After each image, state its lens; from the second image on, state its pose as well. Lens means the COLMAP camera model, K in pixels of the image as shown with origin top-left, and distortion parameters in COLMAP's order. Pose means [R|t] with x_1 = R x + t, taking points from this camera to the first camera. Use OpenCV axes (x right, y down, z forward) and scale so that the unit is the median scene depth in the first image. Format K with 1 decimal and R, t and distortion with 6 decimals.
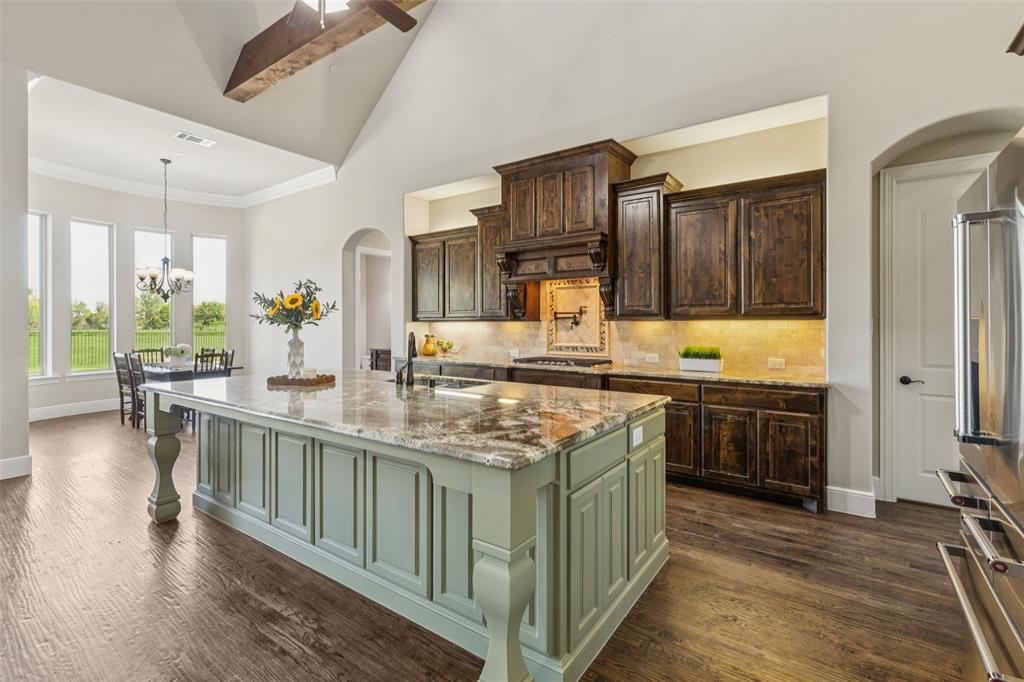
lens RADIAL K [[461.2, 0, 511.6], [0, 461.2, 330.1], [0, 0, 1]] dist [0.003341, -0.000169]
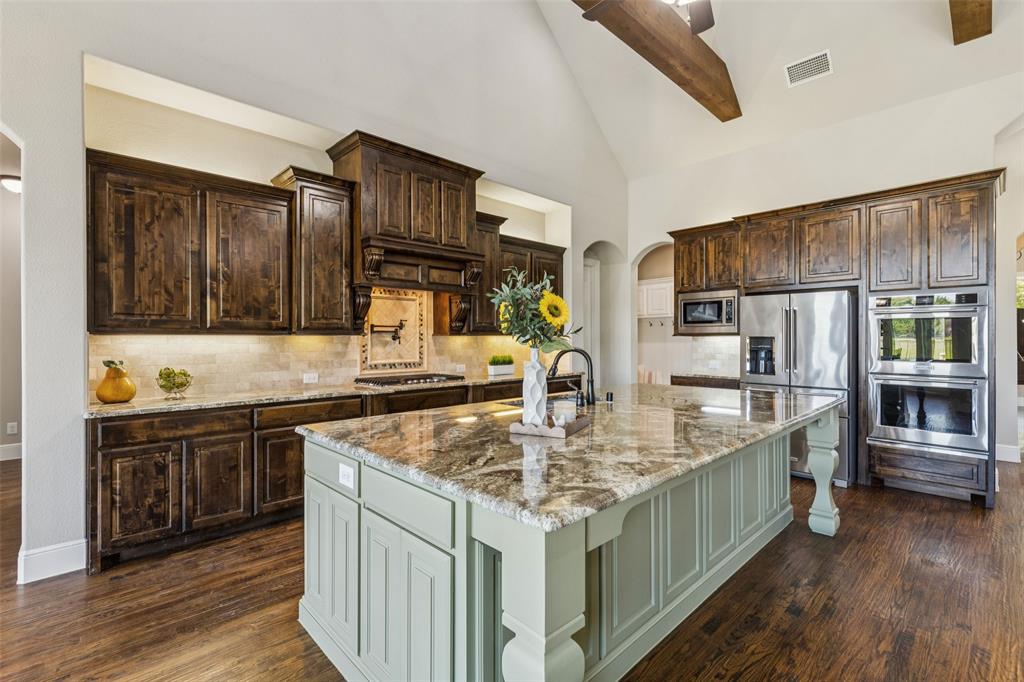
lens RADIAL K [[461.2, 0, 507.1], [0, 461.2, 339.6], [0, 0, 1]] dist [0.003341, -0.000169]
pose [[0.201003, -0.004385, 0.979581, -0.783970], [0.012116, 0.999925, 0.001990, -0.011215], [-0.979516, 0.011468, 0.201041, 0.658356]]
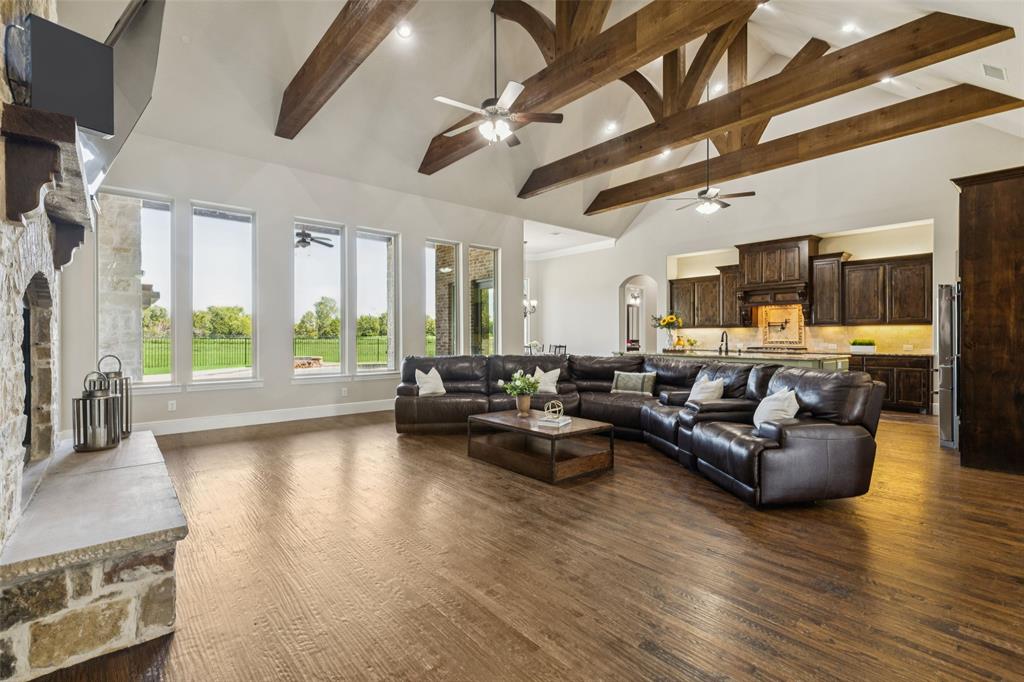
lens RADIAL K [[461.2, 0, 513.4], [0, 461.2, 338.8], [0, 0, 1]] dist [0.003341, -0.000169]
pose [[0.968735, -0.000102, -0.248099, -0.478831], [-0.001013, 0.999990, -0.004365, 0.038935], [0.248097, 0.004479, 0.968725, -1.121369]]
